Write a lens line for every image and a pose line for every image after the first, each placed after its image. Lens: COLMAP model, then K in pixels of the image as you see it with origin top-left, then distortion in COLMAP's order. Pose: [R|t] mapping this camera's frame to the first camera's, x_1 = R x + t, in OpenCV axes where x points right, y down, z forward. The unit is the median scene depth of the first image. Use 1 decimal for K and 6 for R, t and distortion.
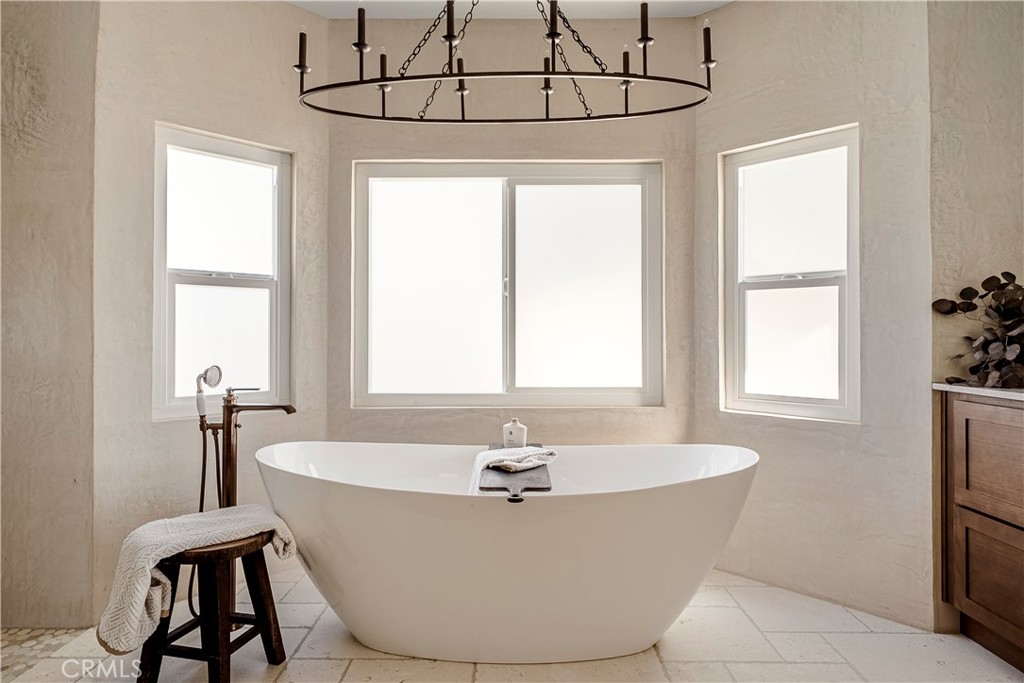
lens RADIAL K [[599.3, 0, 511.9], [0, 599.3, 330.1], [0, 0, 1]] dist [0.000978, 0.000061]
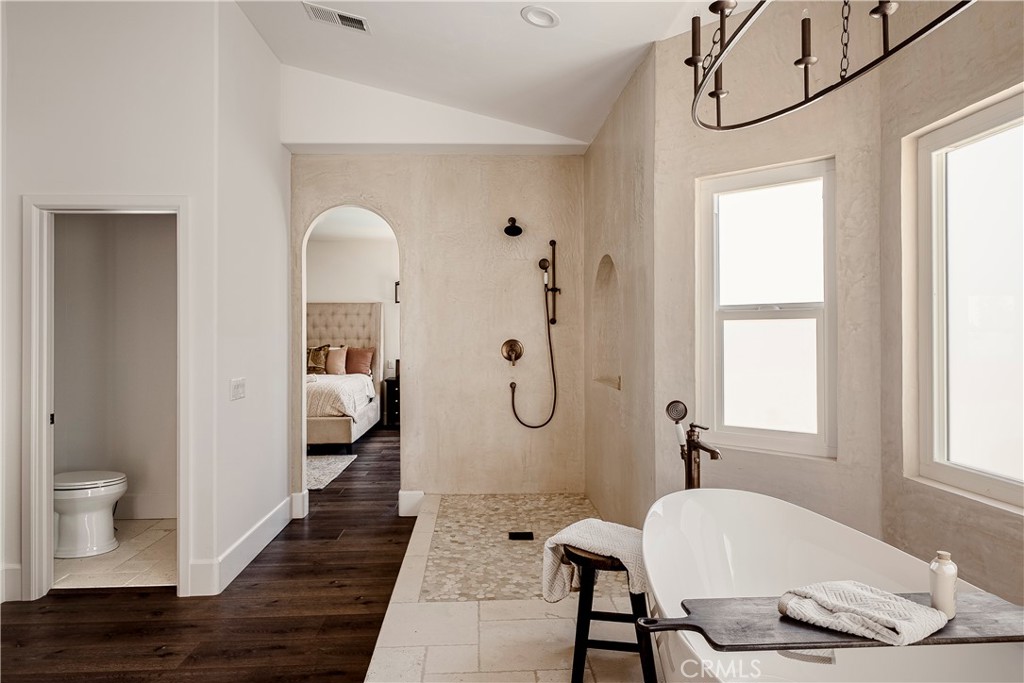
lens RADIAL K [[628.7, 0, 510.9], [0, 628.7, 326.9], [0, 0, 1]] dist [-0.003566, -0.001136]
pose [[0.062862, -0.009396, -0.997978, 0.481672], [0.013146, 0.999877, -0.008586, -0.053465], [0.997936, -0.012580, 0.062978, 0.484114]]
